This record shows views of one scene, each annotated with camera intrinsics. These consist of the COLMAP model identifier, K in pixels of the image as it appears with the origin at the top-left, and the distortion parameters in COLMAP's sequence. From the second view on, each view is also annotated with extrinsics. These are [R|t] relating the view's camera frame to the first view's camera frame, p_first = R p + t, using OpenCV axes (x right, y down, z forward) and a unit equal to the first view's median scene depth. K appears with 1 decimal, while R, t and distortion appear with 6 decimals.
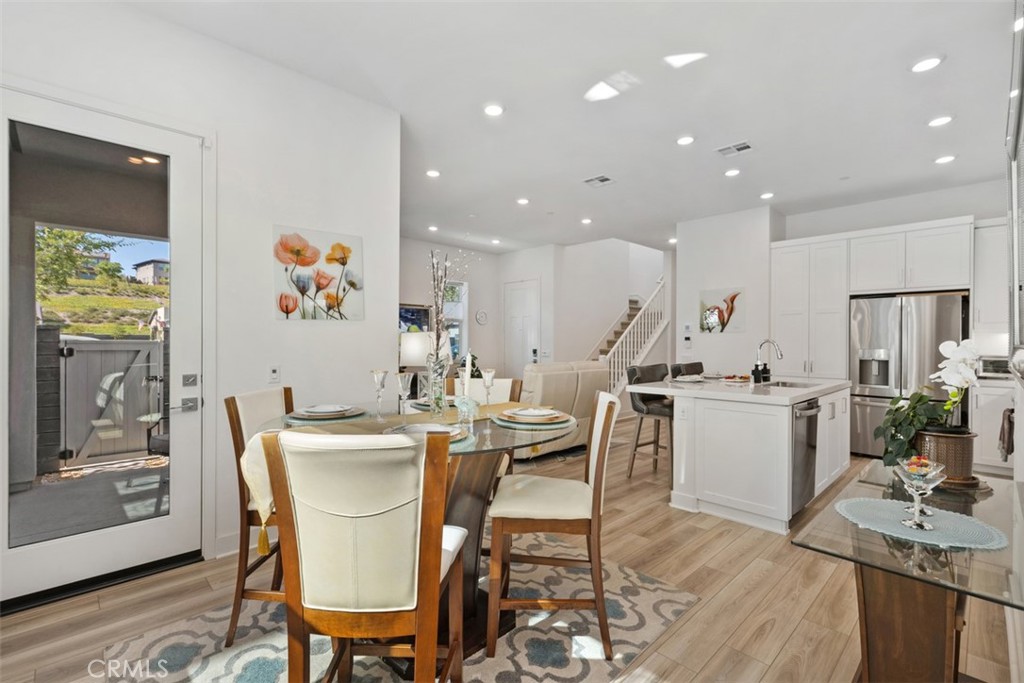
lens RADIAL K [[465.0, 0, 512.0], [0, 465.0, 341.5], [0, 0, 1]] dist [-0.001002, -0.000204]
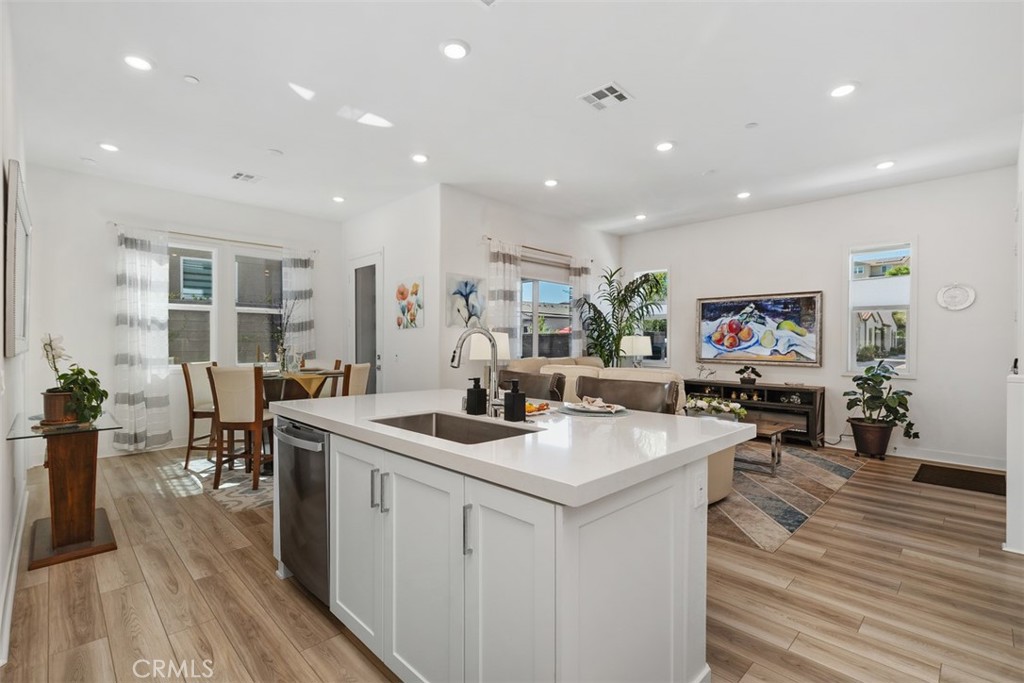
lens RADIAL K [[465.0, 0, 512.0], [0, 465.0, 341.5], [0, 0, 1]] dist [-0.001002, -0.000204]
pose [[0.010698, -0.003397, -0.999937, 1.356647], [-0.003803, 0.999987, -0.003438, 0.008800], [0.999936, 0.003840, 0.010685, 1.347722]]
